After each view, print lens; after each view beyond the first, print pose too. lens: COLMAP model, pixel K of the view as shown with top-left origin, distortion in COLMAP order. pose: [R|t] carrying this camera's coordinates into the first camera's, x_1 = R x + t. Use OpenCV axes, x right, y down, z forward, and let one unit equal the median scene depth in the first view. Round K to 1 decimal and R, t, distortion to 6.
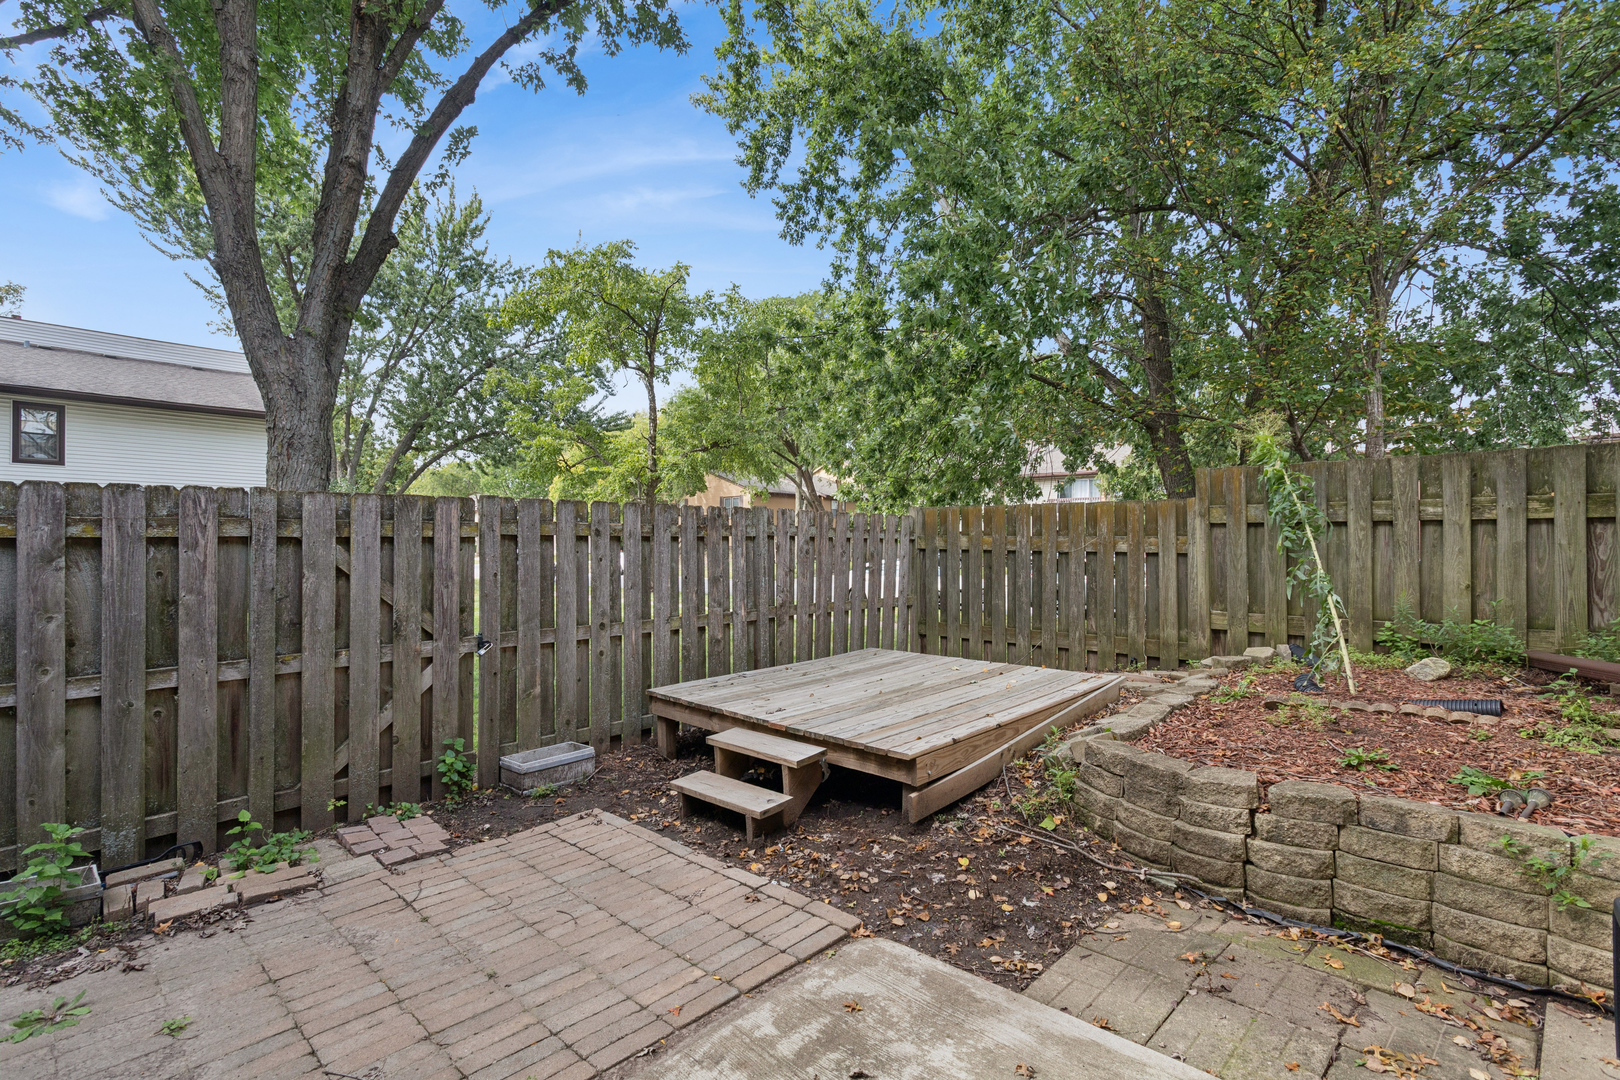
lens RADIAL K [[761.6, 0, 808.7], [0, 761.6, 534.4], [0, 0, 1]] dist [0.000937, 0.000726]
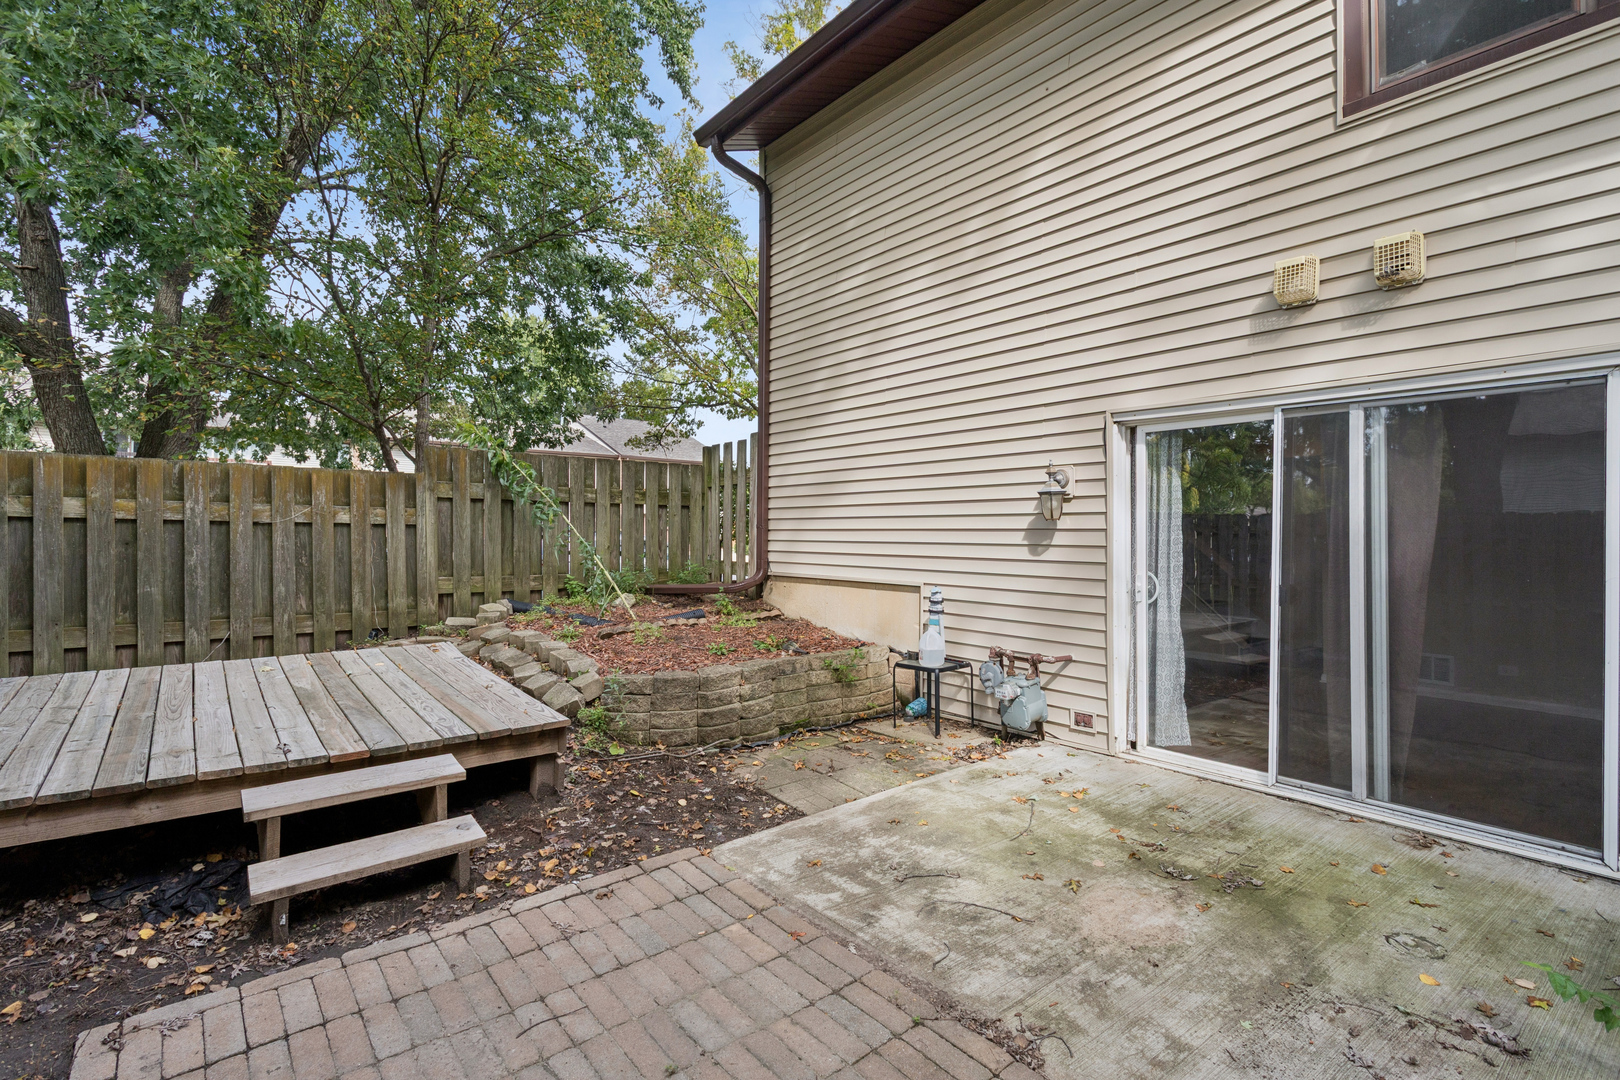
lens RADIAL K [[761.6, 0, 808.7], [0, 761.6, 534.4], [0, 0, 1]] dist [0.000937, 0.000726]
pose [[0.133167, -0.005912, 0.991076, -0.842477], [-0.025136, 0.999640, 0.009341, 0.026081], [-0.990775, -0.026155, 0.132970, 0.573612]]
